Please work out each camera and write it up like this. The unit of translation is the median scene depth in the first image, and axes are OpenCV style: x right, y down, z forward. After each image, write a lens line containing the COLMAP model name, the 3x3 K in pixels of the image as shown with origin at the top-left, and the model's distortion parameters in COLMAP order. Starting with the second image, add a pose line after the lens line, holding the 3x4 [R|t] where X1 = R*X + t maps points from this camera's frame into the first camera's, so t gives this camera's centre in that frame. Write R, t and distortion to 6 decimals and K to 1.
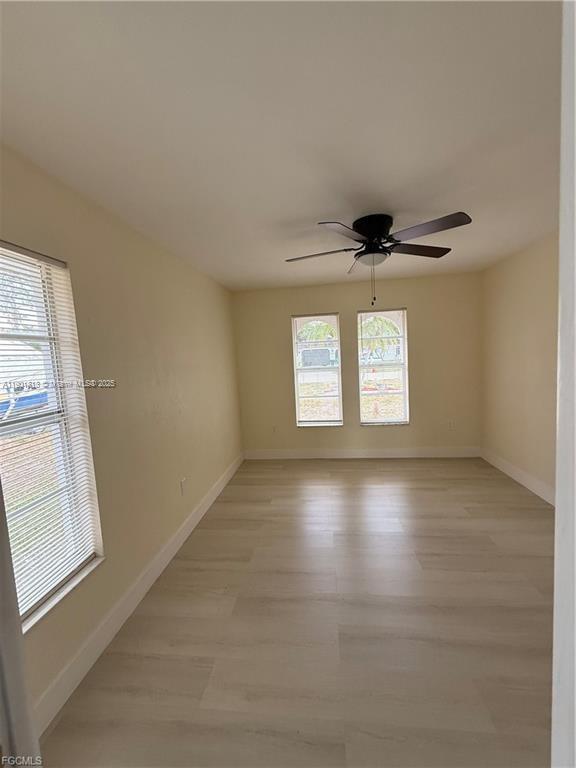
lens RADIAL K [[305.6, 0, 287.4], [0, 305.6, 382.1], [0, 0, 1]] dist [-0.001385, 0.000684]
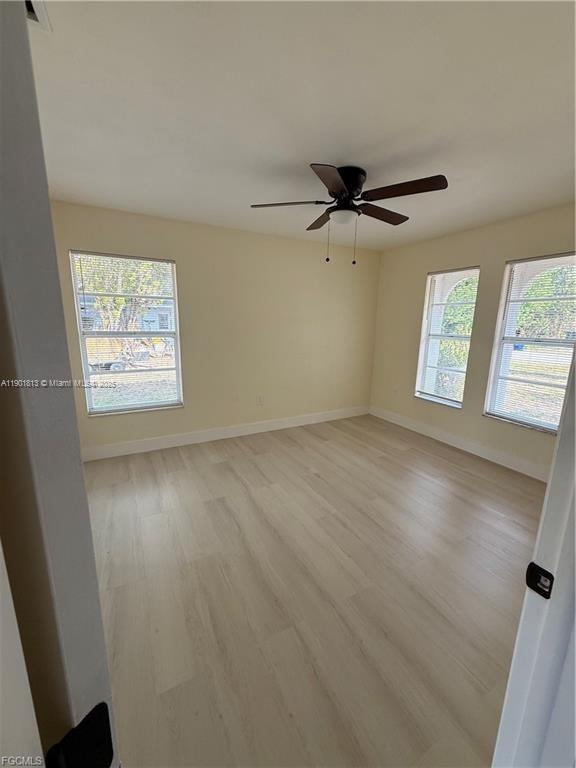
lens RADIAL K [[305.6, 0, 287.4], [0, 305.6, 382.1], [0, 0, 1]] dist [-0.001385, 0.000684]
pose [[0.569536, 0.226998, -0.790000, 0.563207], [-0.124049, 0.973839, 0.190392, -0.026524], [0.812552, -0.010436, 0.582795, 0.149409]]
